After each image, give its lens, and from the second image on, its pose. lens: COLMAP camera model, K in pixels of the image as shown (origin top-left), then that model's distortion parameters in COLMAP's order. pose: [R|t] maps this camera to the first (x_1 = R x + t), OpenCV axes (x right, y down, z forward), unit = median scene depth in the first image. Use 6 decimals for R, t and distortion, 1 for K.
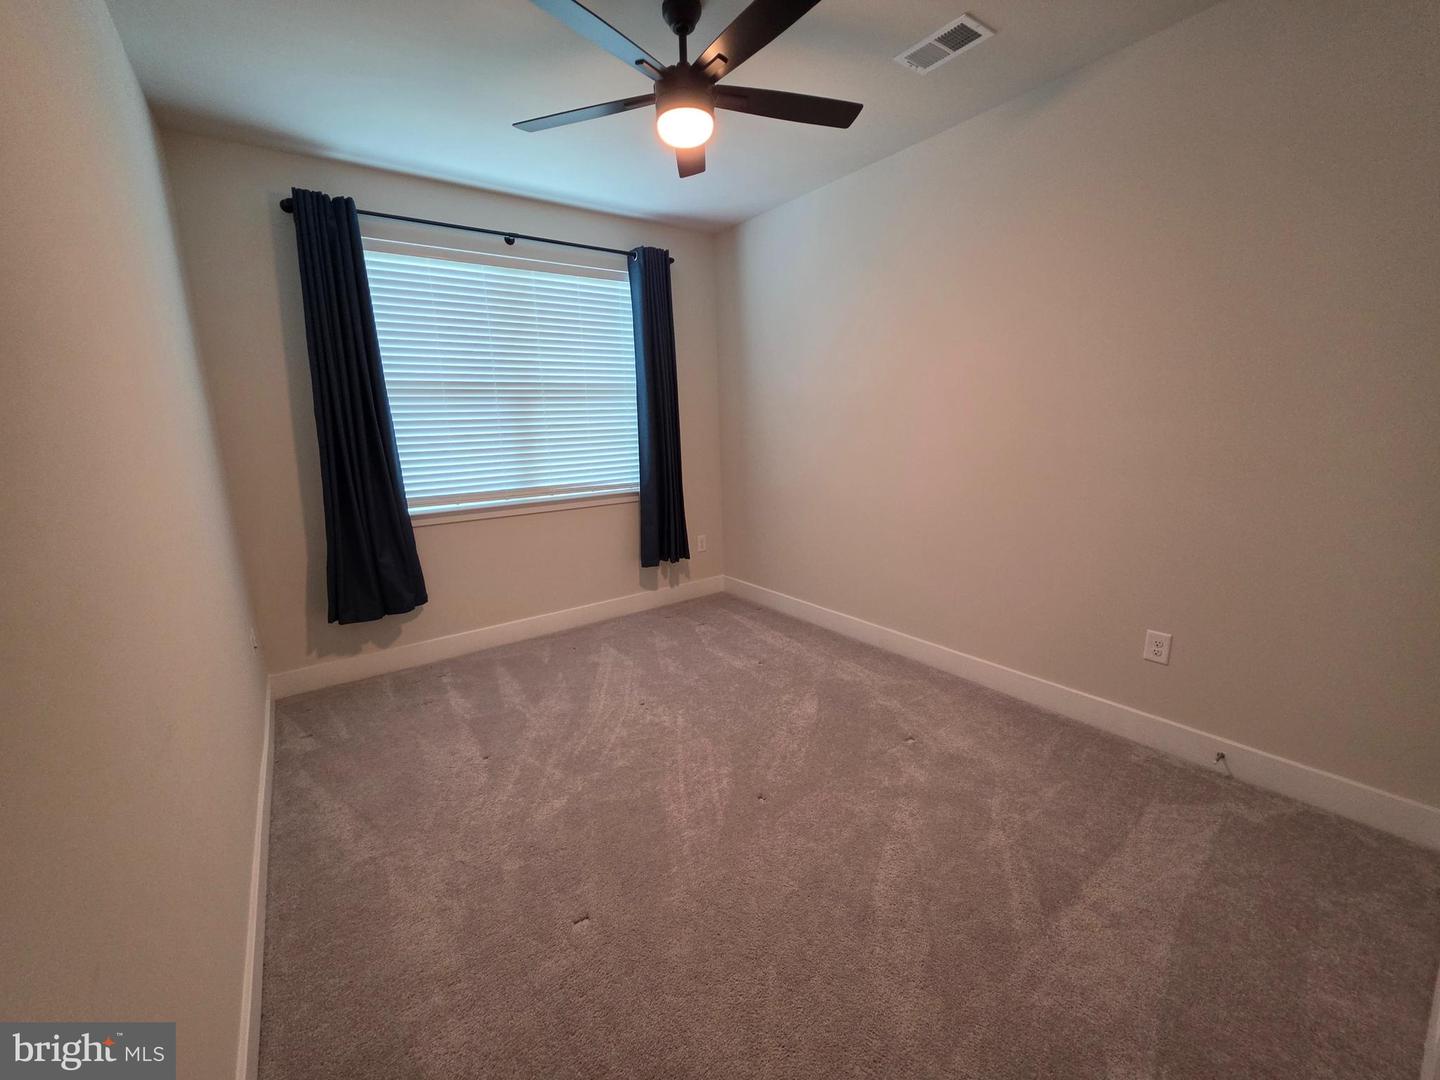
lens RADIAL K [[577.6, 0, 710.5], [0, 577.6, 539.8], [0, 0, 1]] dist [-0.002225, 0.001151]
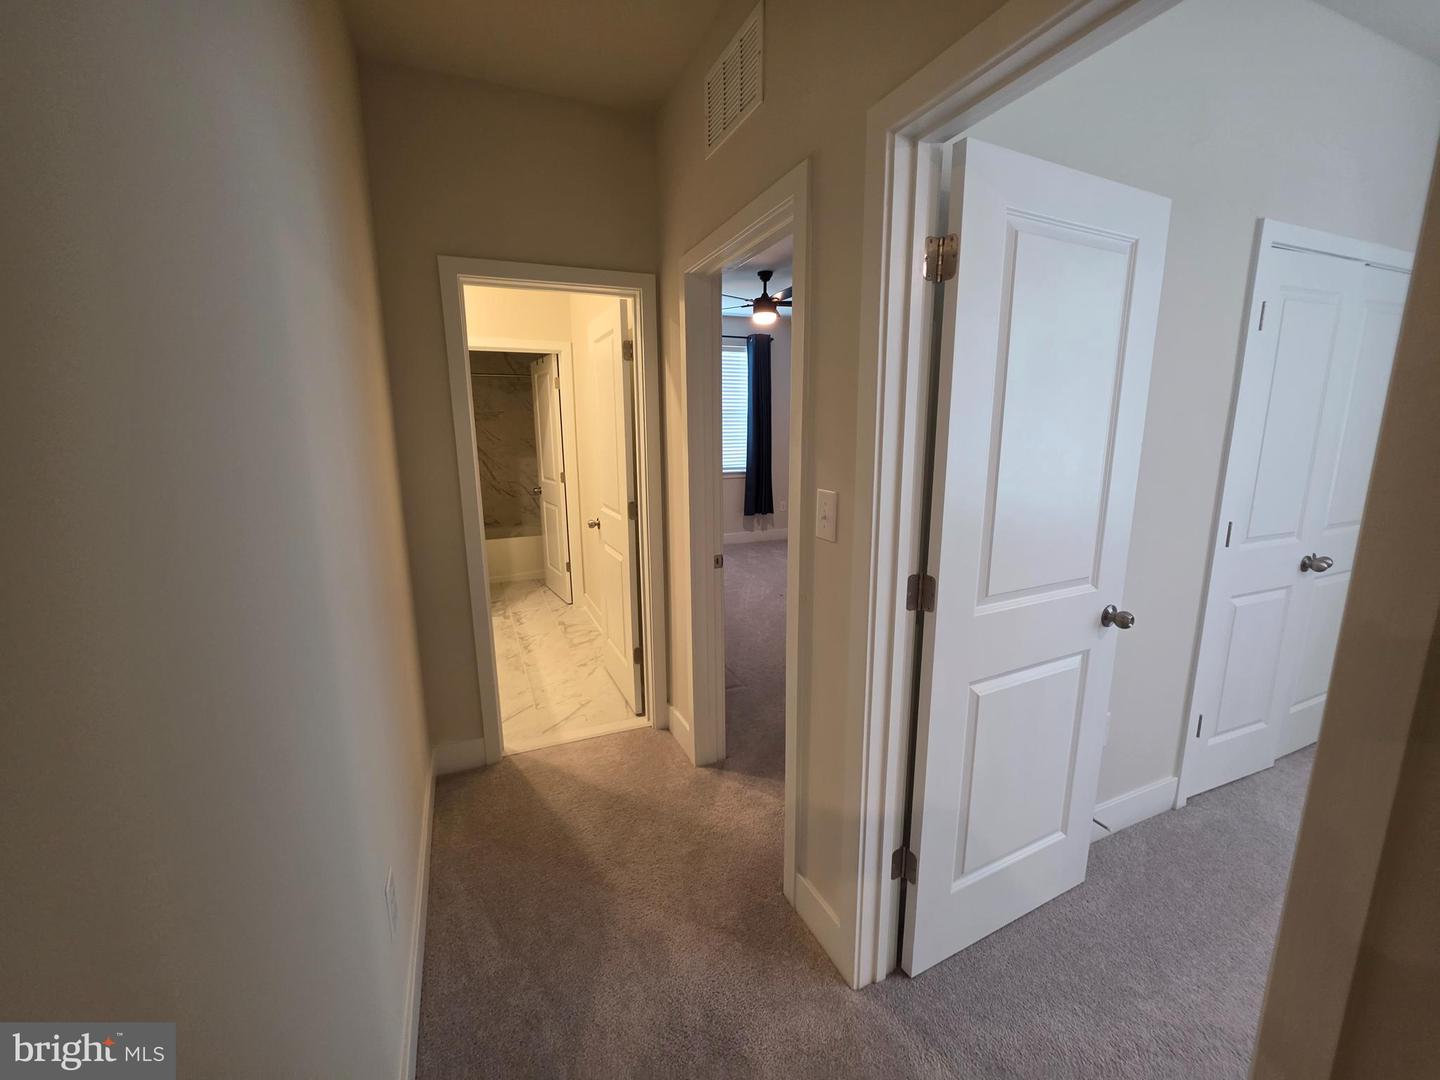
lens RADIAL K [[577.6, 0, 722.7], [0, 577.6, 539.9], [0, 0, 1]] dist [-0.002225, 0.001151]
pose [[0.980065, 0.060792, -0.189147, 0.257342], [-0.061609, 0.998099, 0.001562, 0.210326], [0.188883, 0.010122, 0.981947, -1.231548]]
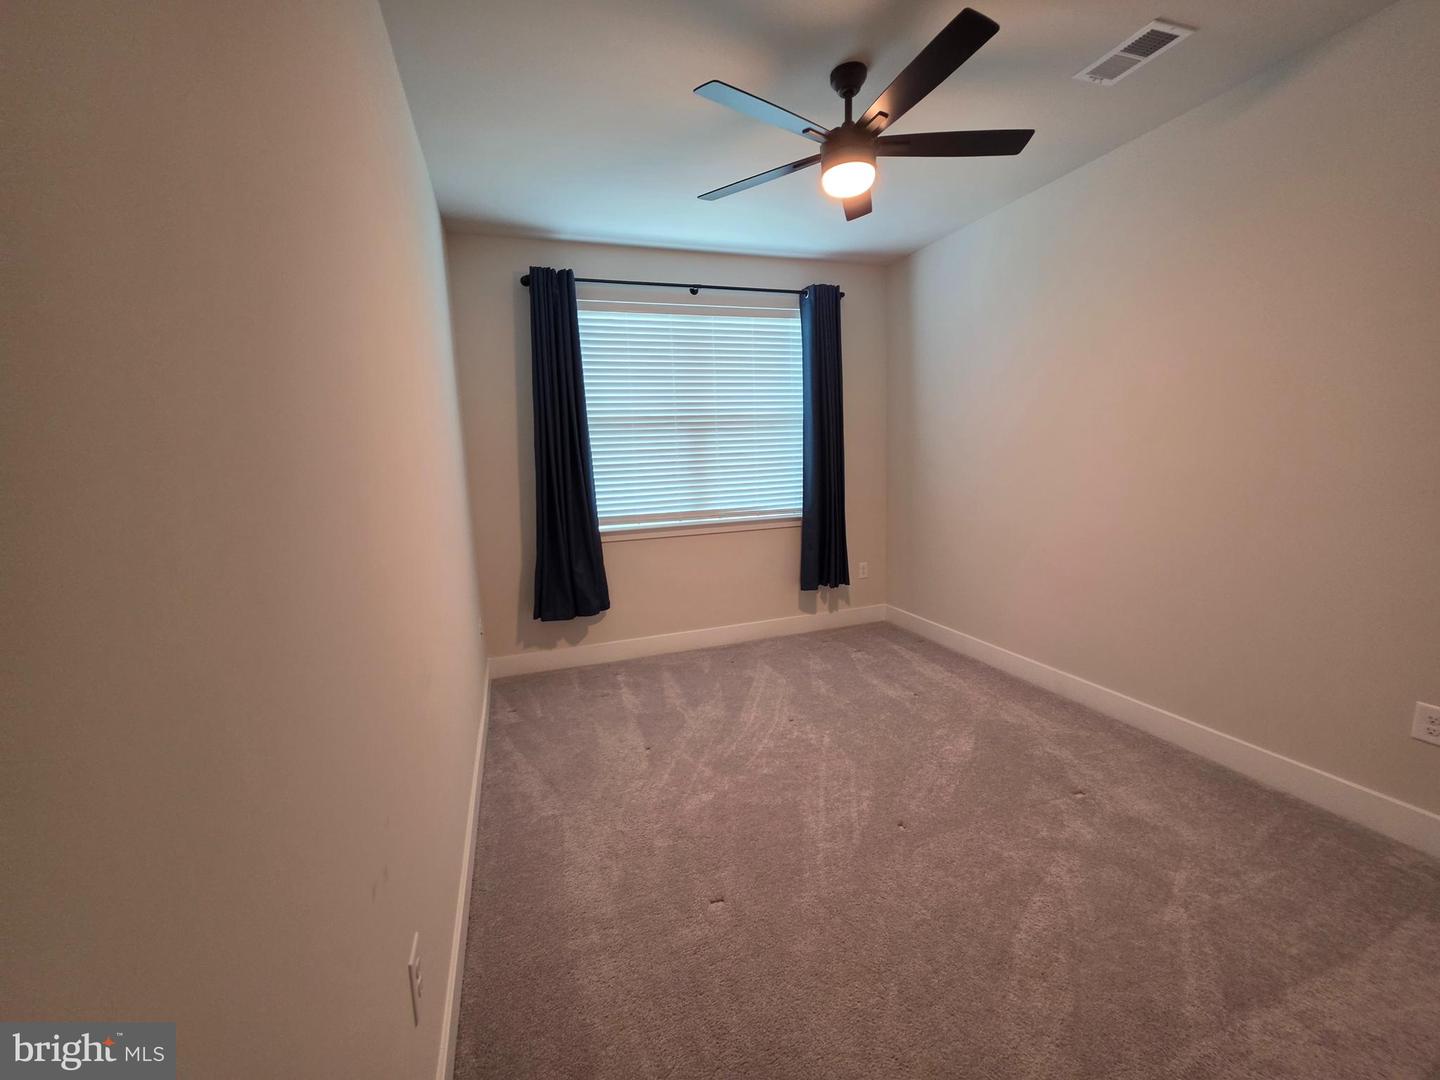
lens RADIAL K [[577.6, 0, 709.9], [0, 577.6, 540.9], [0, 0, 1]] dist [-0.002225, 0.001151]
pose [[0.955791, 0.036478, -0.291776, 0.040015], [-0.049595, 0.998058, -0.037684, 0.011547], [0.289834, 0.050489, 0.955744, -0.060116]]
